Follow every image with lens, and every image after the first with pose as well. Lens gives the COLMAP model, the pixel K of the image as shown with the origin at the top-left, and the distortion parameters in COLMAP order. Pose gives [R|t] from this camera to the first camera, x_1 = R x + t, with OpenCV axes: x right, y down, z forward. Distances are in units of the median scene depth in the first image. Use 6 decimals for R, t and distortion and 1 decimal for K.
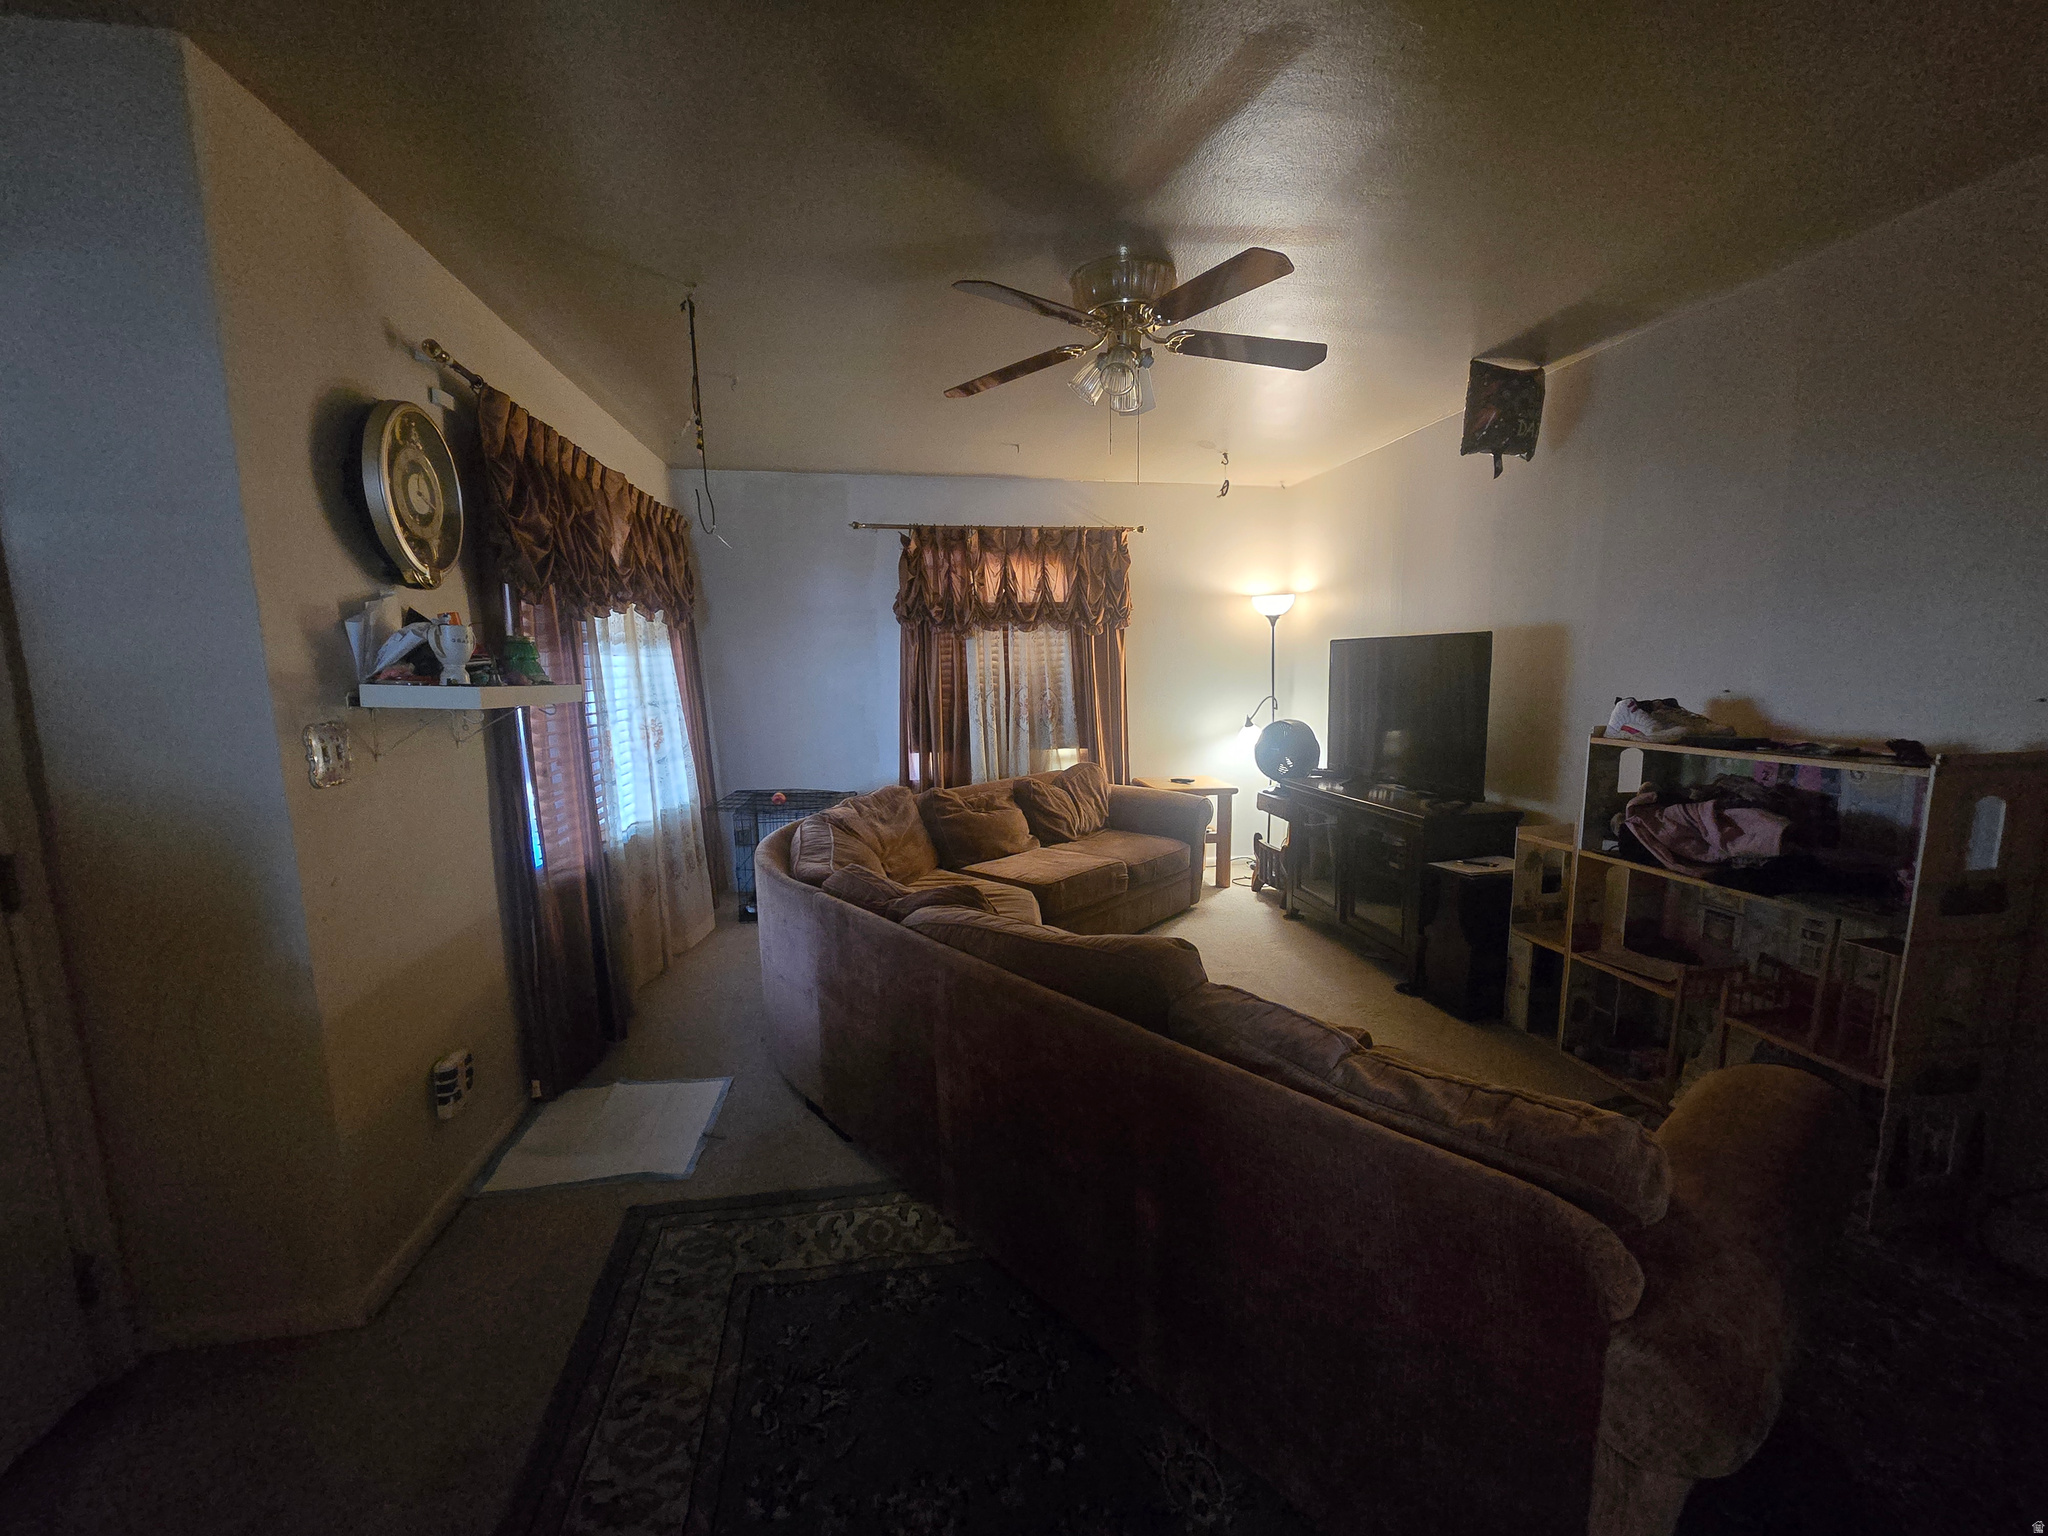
lens RADIAL K [[832.7, 0, 1025.2], [0, 832.7, 781.0], [0, 0, 1]] dist [0.000173, 0.000252]
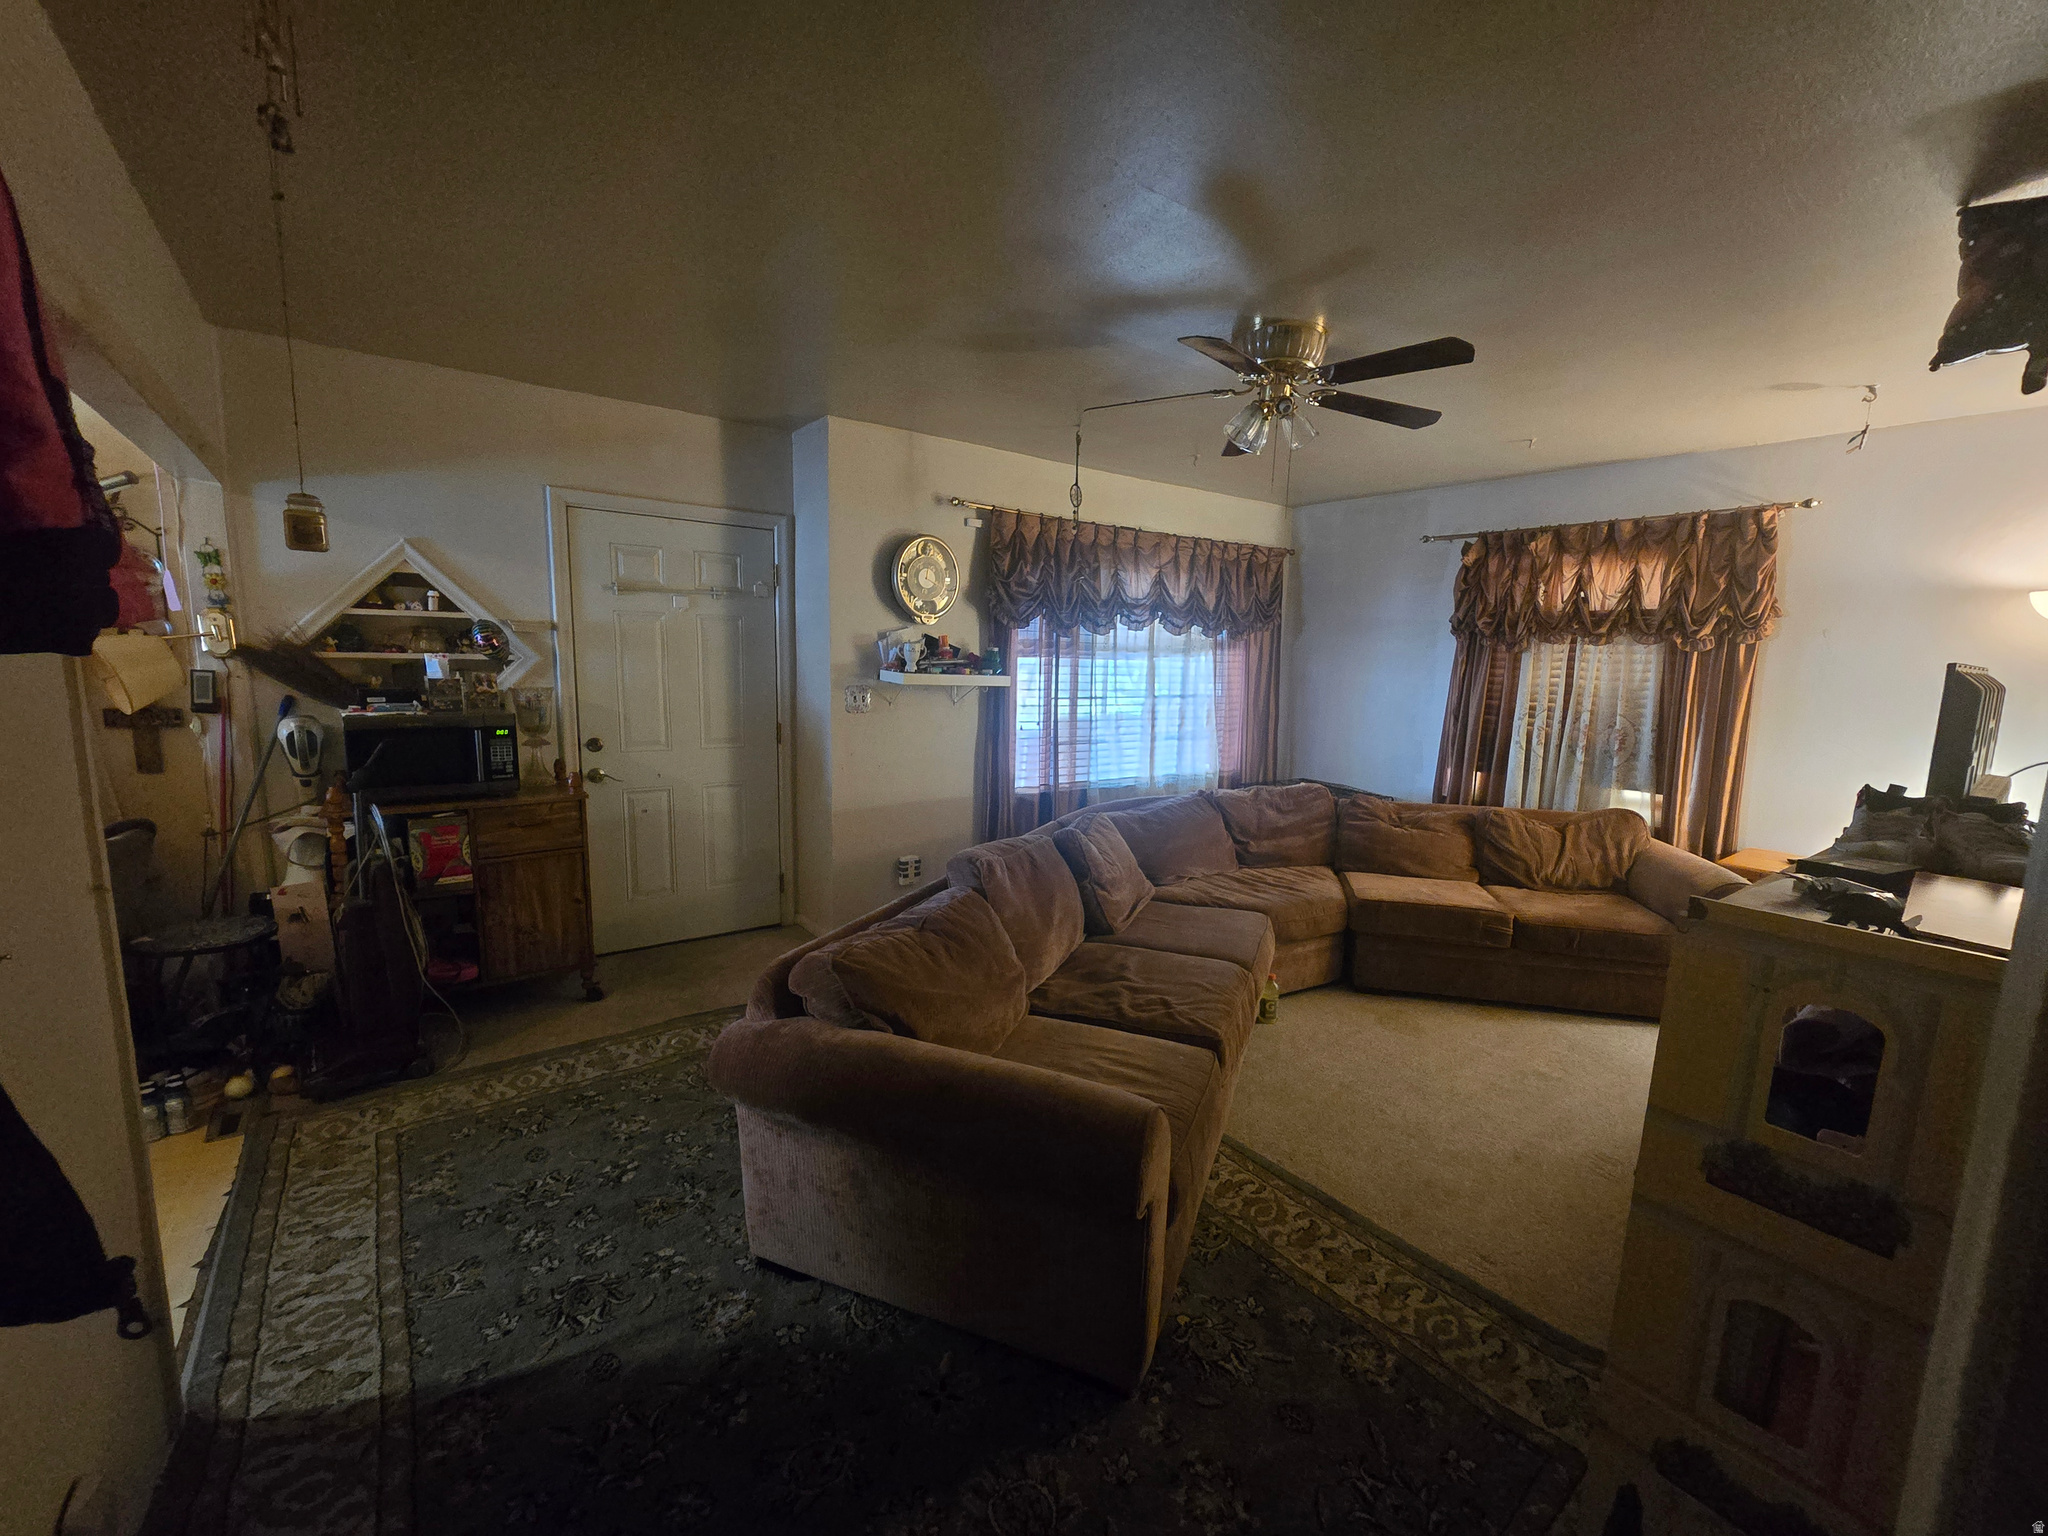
lens RADIAL K [[832.7, 0, 1025.2], [0, 832.7, 781.0], [0, 0, 1]] dist [0.000173, 0.000252]
pose [[0.477111, 0.157941, -0.864534, 0.481350], [-0.155698, 0.983348, 0.093722, -0.033445], [0.864941, 0.089891, 0.493758, 0.096319]]
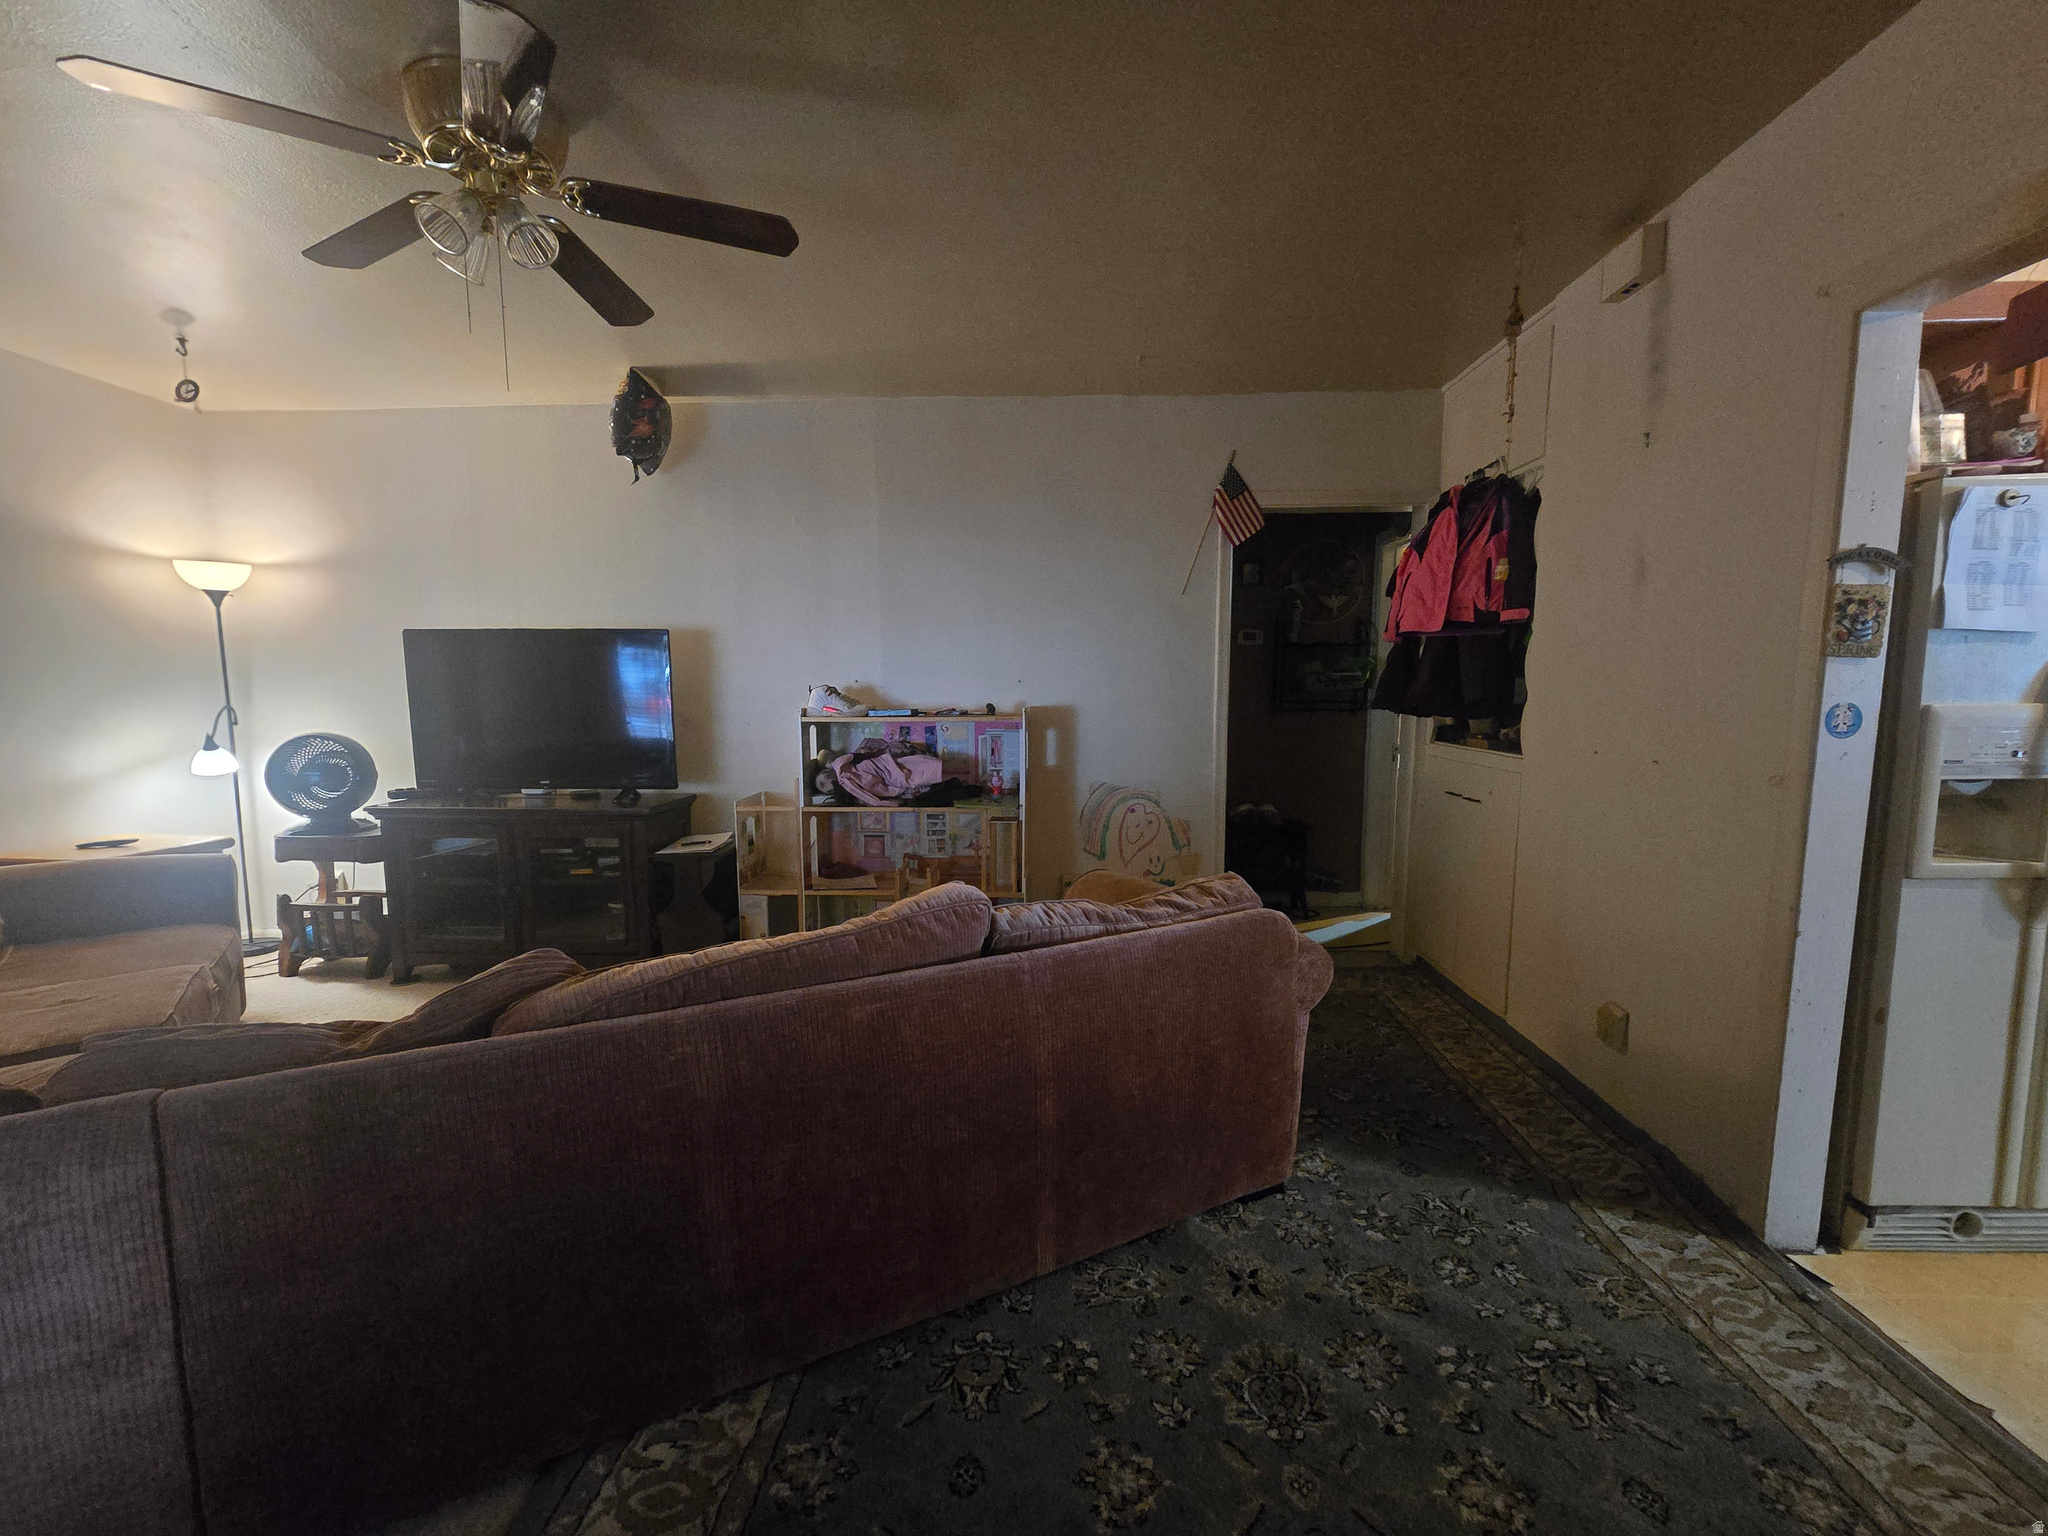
lens RADIAL K [[846.5, 0, 1015.8], [0, 846.5, 782.4], [0, 0, 1]] dist [-0.019685, 0.007592]
pose [[0.217312, -0.093078, 0.971654, -0.256503], [0.129161, 0.989432, 0.065894, 0.001824], [-0.967519, 0.111180, 0.227037, 0.207061]]
